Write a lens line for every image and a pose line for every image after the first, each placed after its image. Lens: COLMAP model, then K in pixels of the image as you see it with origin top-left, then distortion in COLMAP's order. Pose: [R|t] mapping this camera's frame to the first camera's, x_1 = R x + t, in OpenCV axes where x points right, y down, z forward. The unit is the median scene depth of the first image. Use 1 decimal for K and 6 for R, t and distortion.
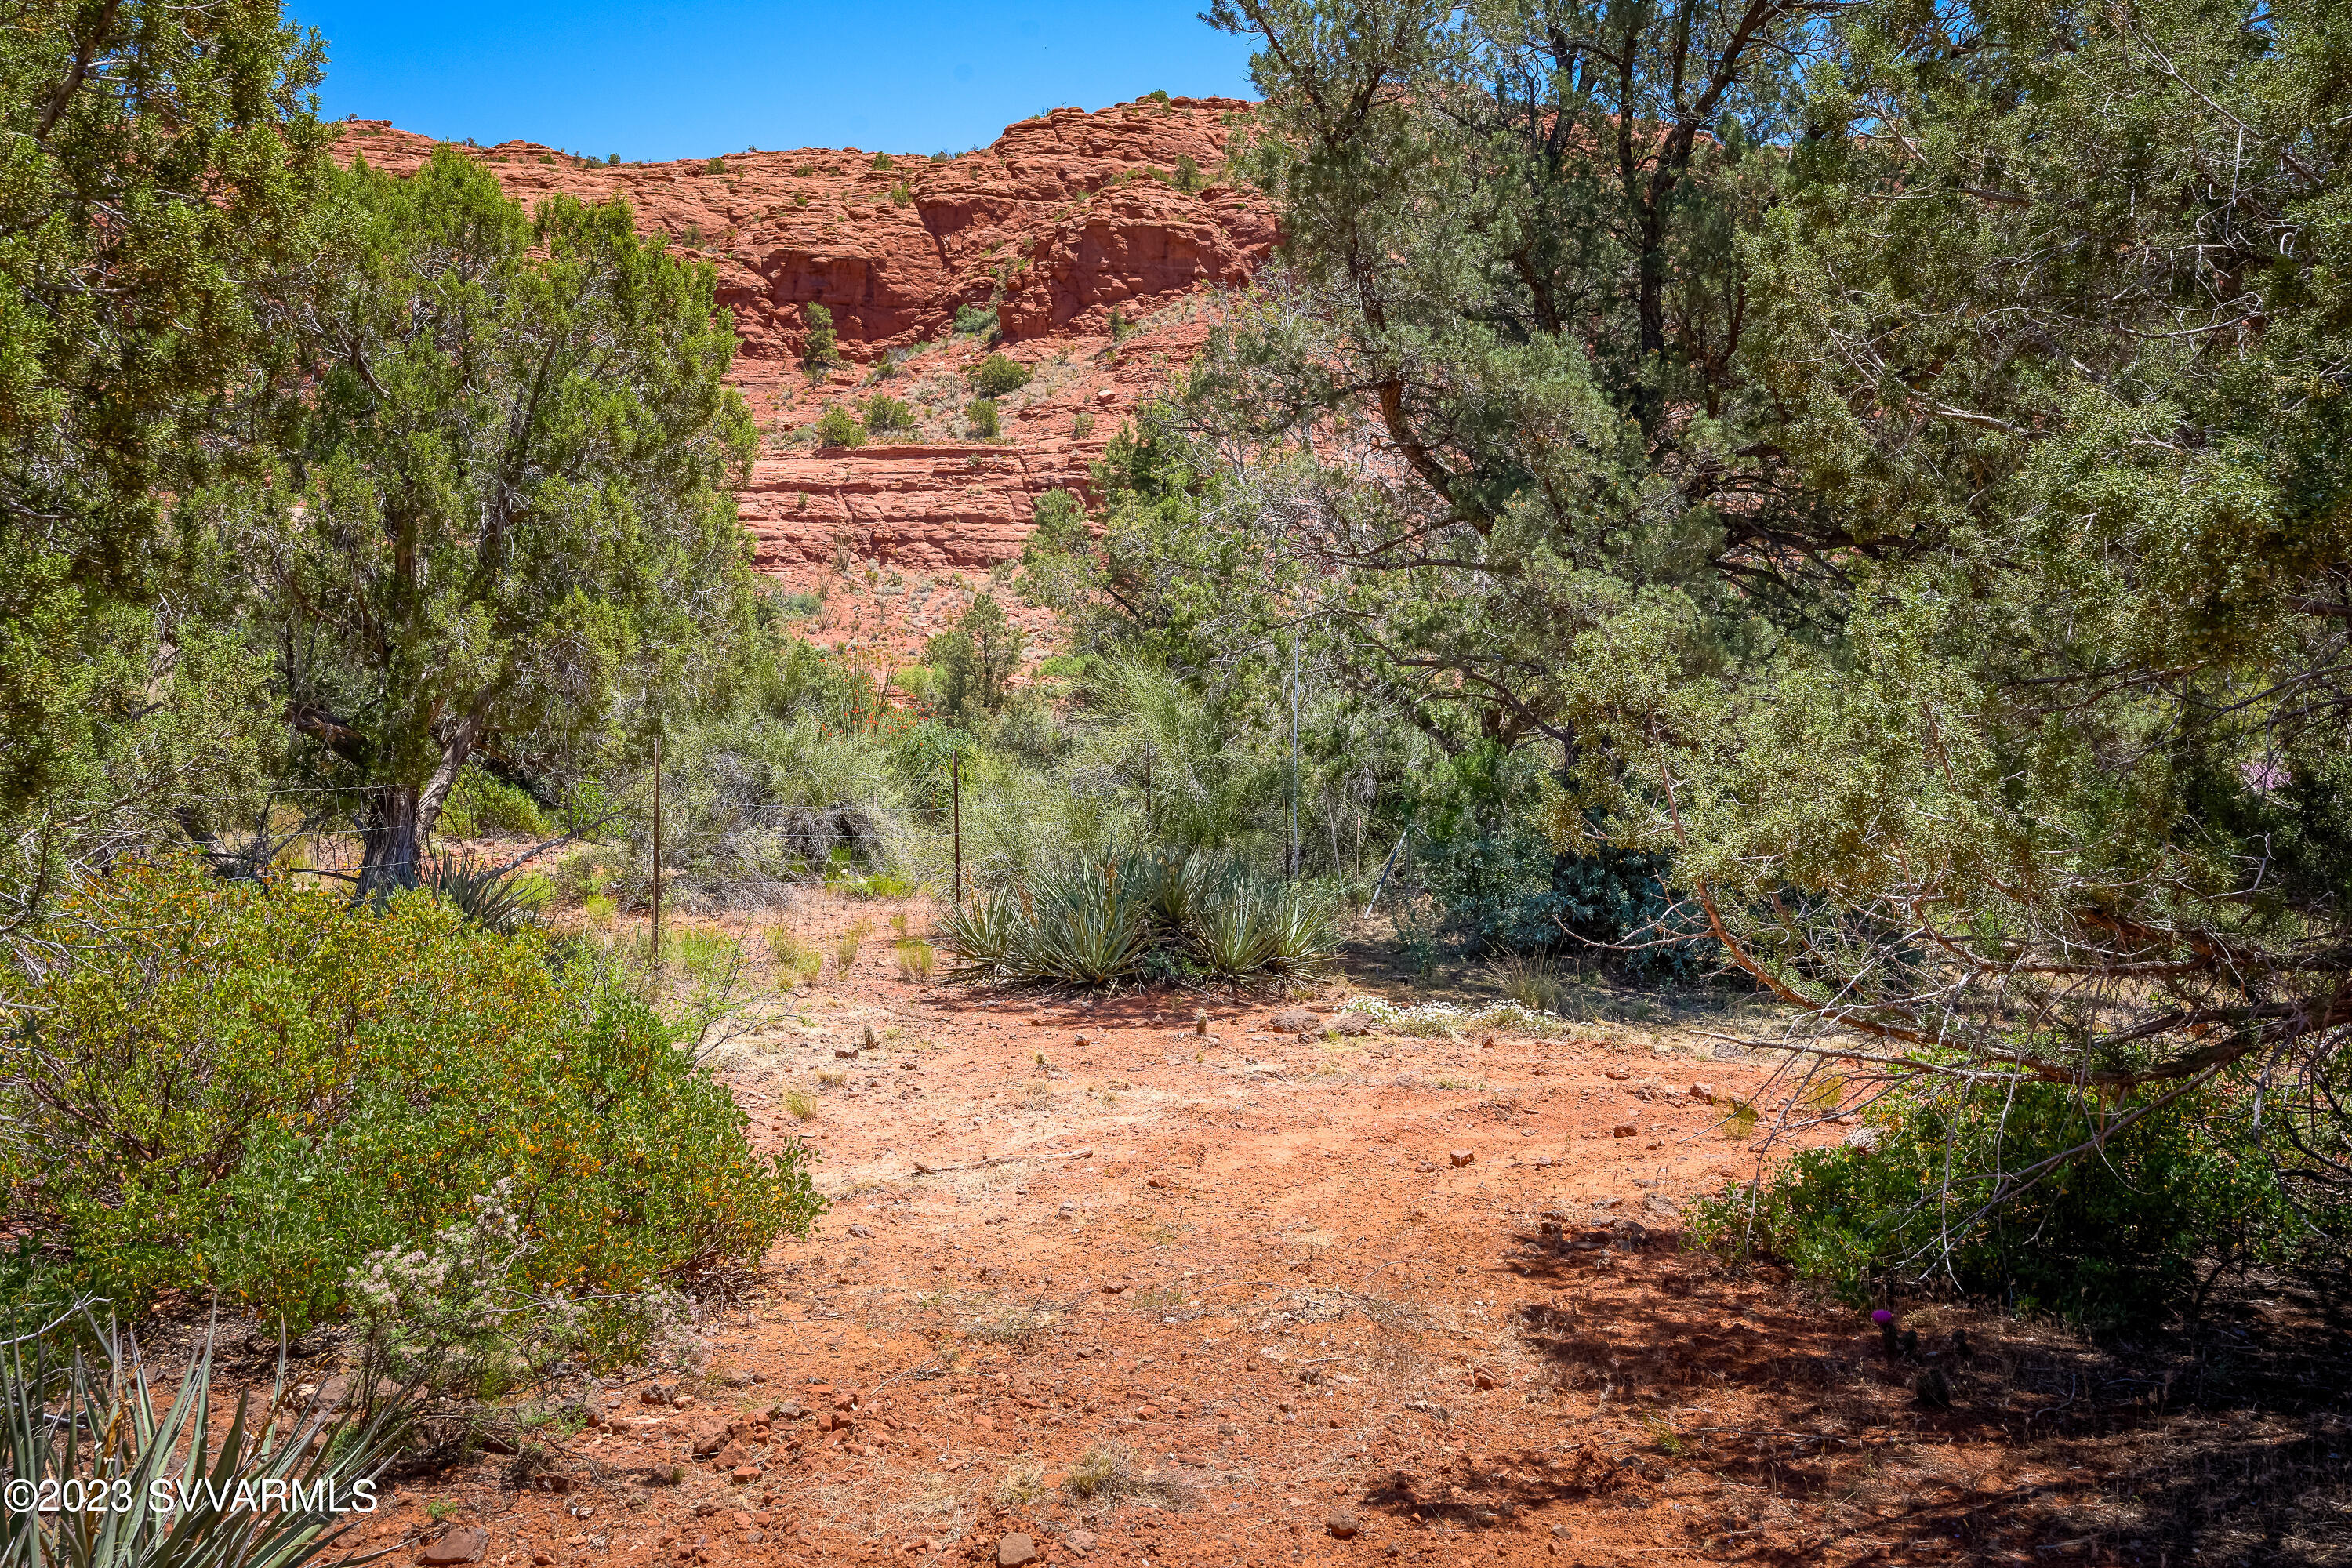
lens RADIAL K [[2270.6, 0, 1195.6], [0, 2270.6, 786.6], [0, 0, 1]] dist [-0.002658, 0.000000]
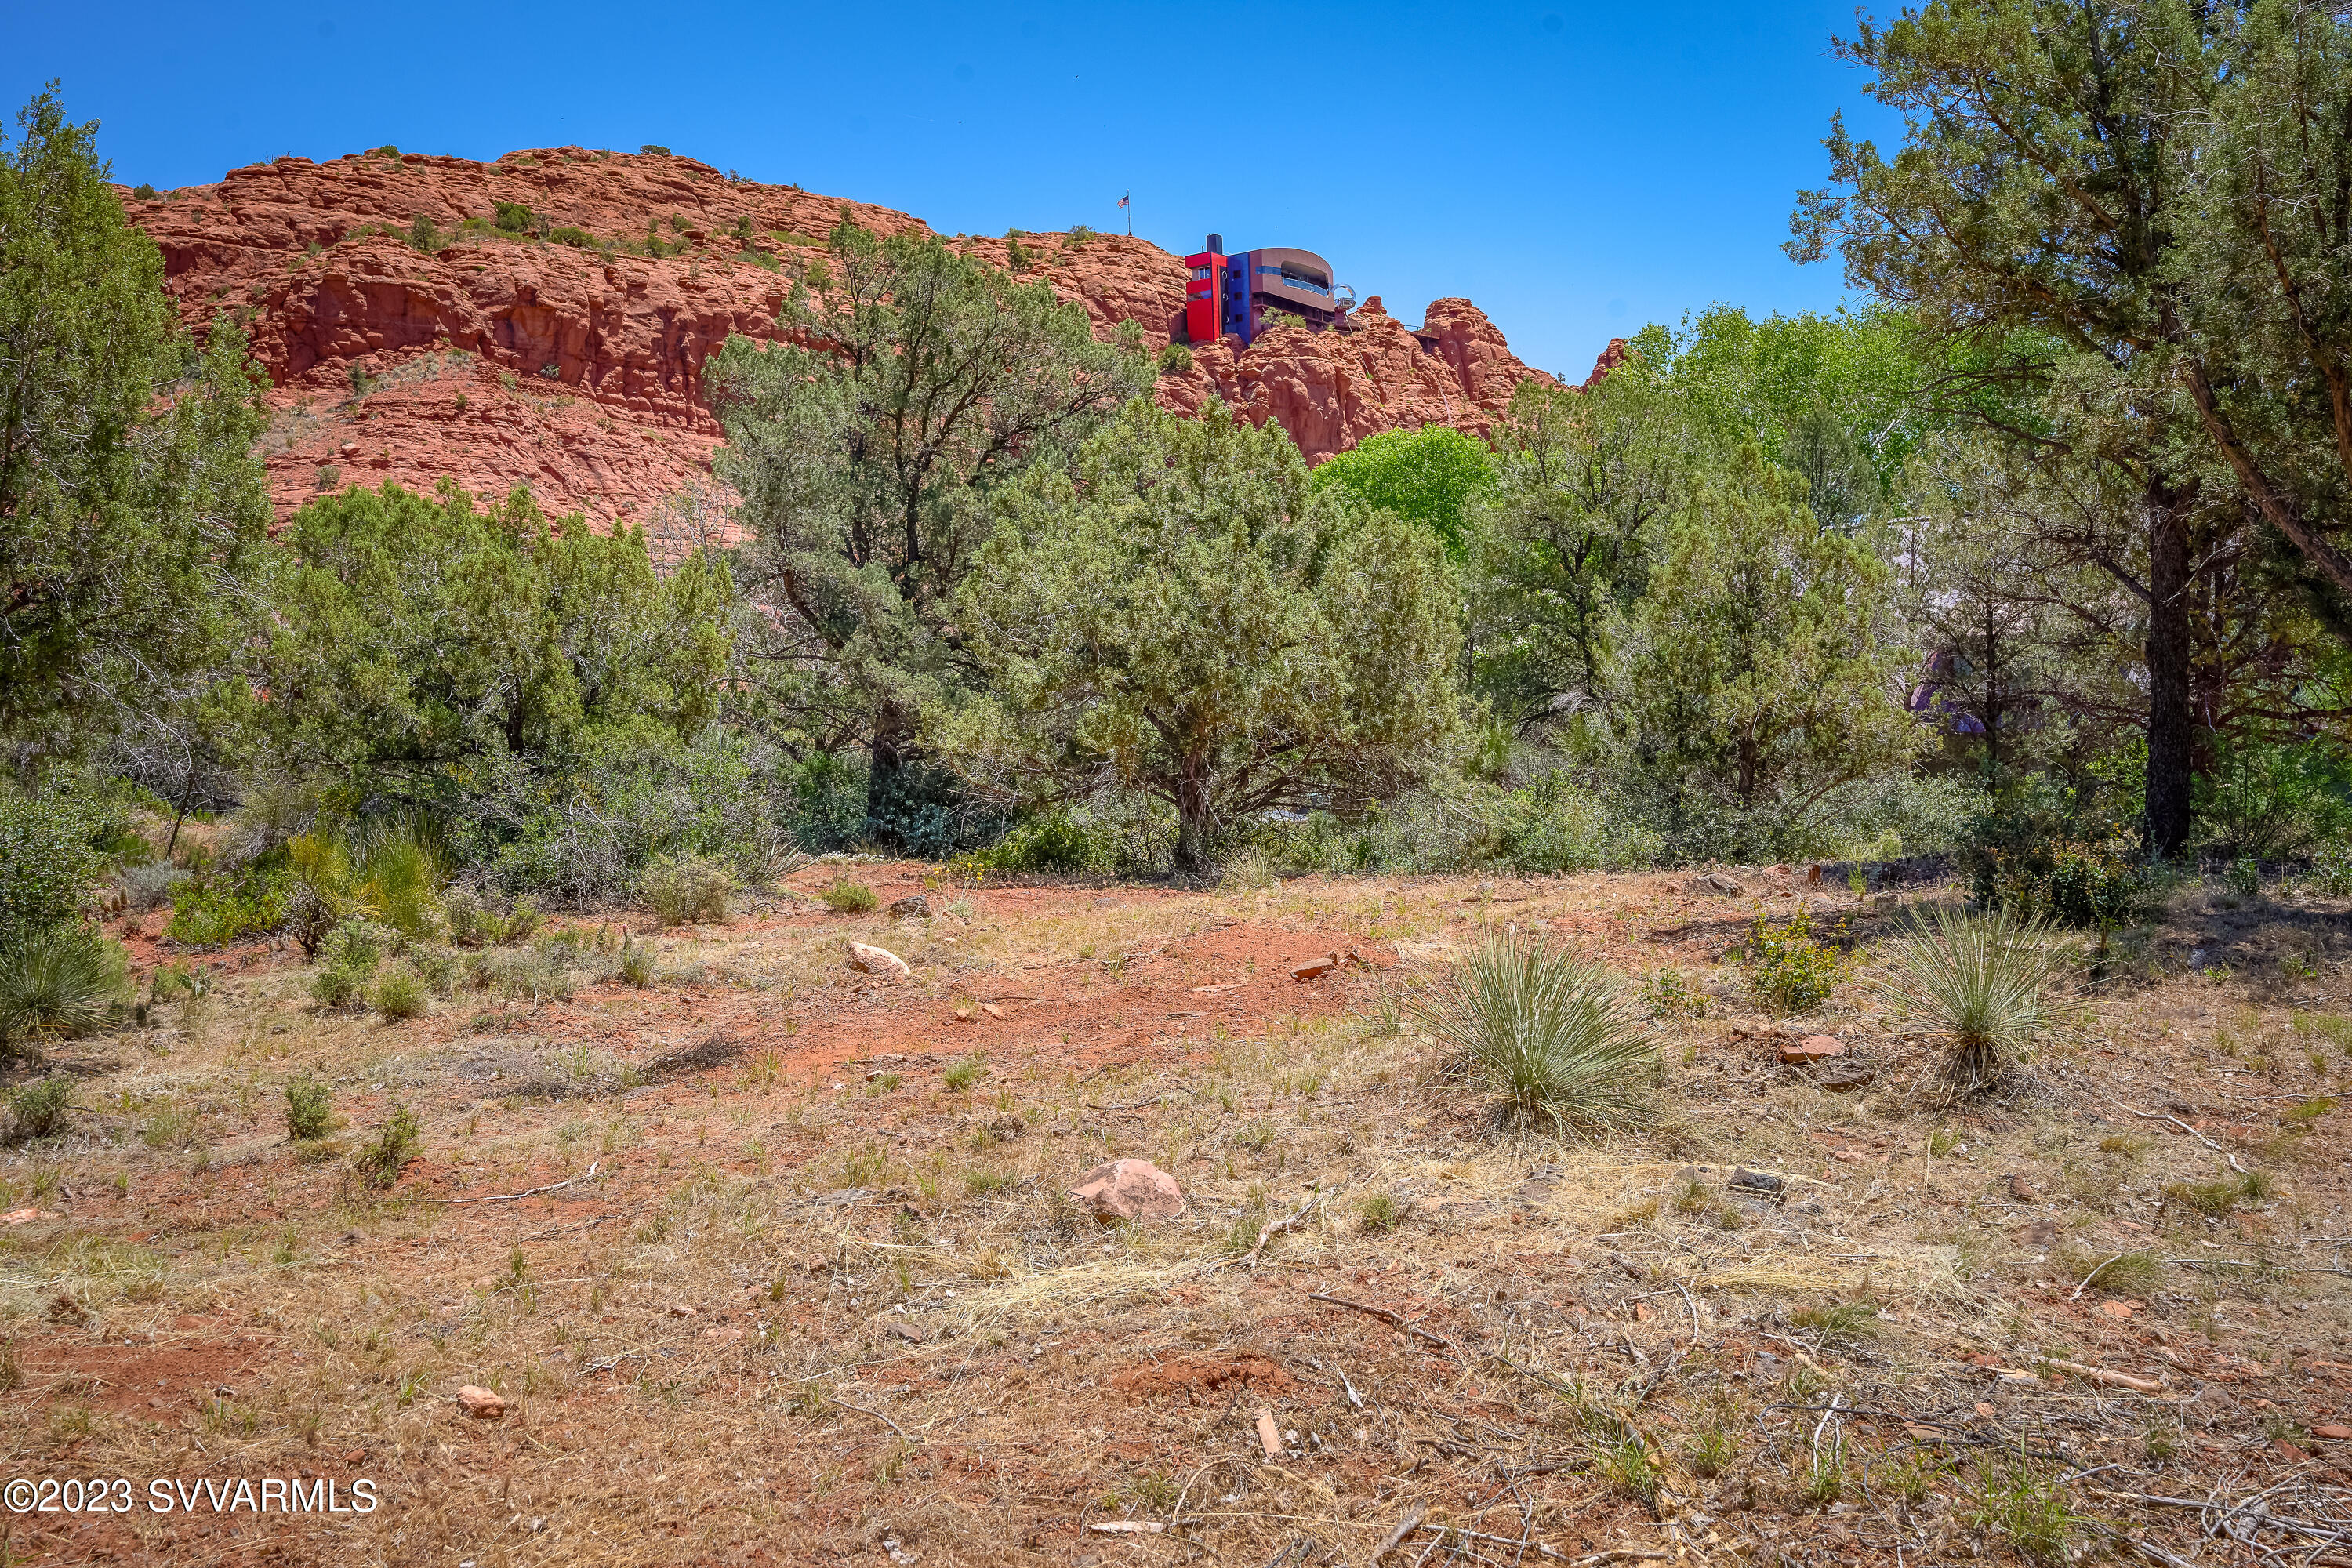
lens RADIAL K [[2300.9, 0, 1189.9], [0, 2300.9, 780.8], [0, 0, 1]] dist [0.004994, 0.000000]
pose [[0.944582, -0.011860, 0.328061, -0.029557], [0.019482, 0.999611, -0.019955, 0.006817], [-0.327696, 0.025241, 0.944446, -0.124336]]
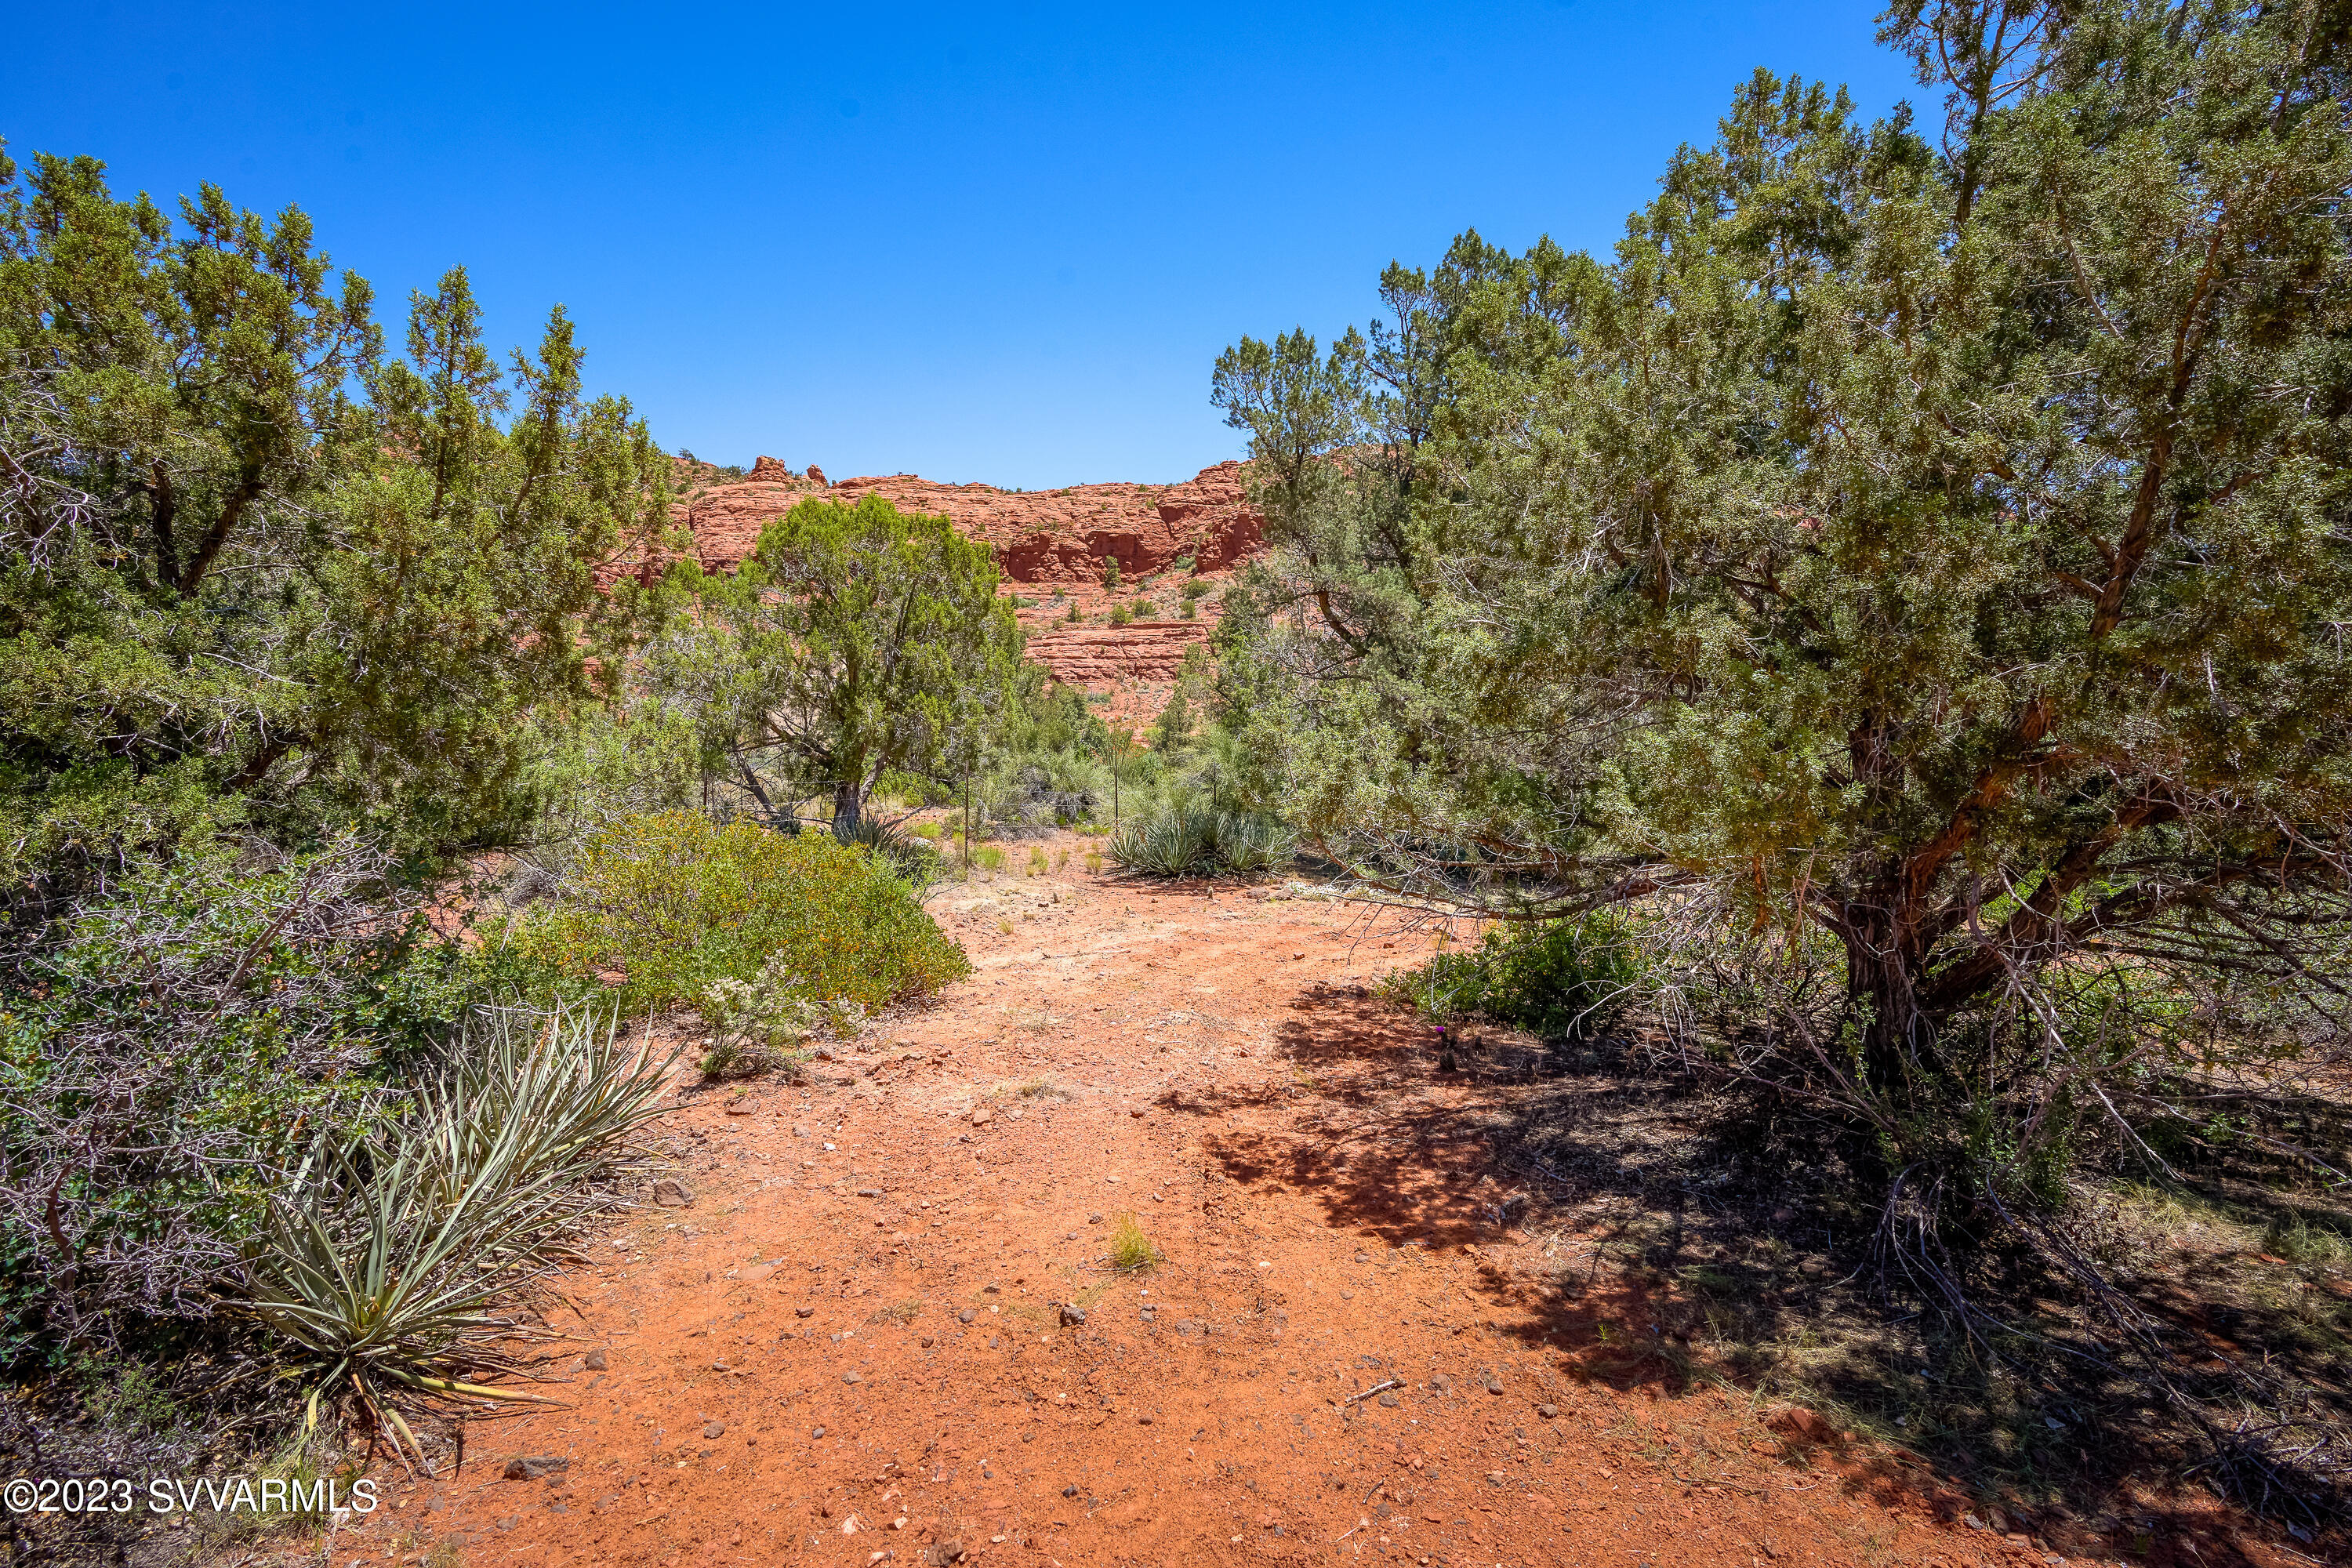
lens RADIAL K [[1088.2, 0, 1186.7], [0, 1088.2, 774.5], [0, 0, 1]] dist [-0.000094, 0.002016]
pose [[0.995003, 0.001329, -0.099833, 0.007053], [-0.002255, 0.999955, -0.009166, 0.000165], [0.099817, 0.009346, 0.994962, -0.001824]]
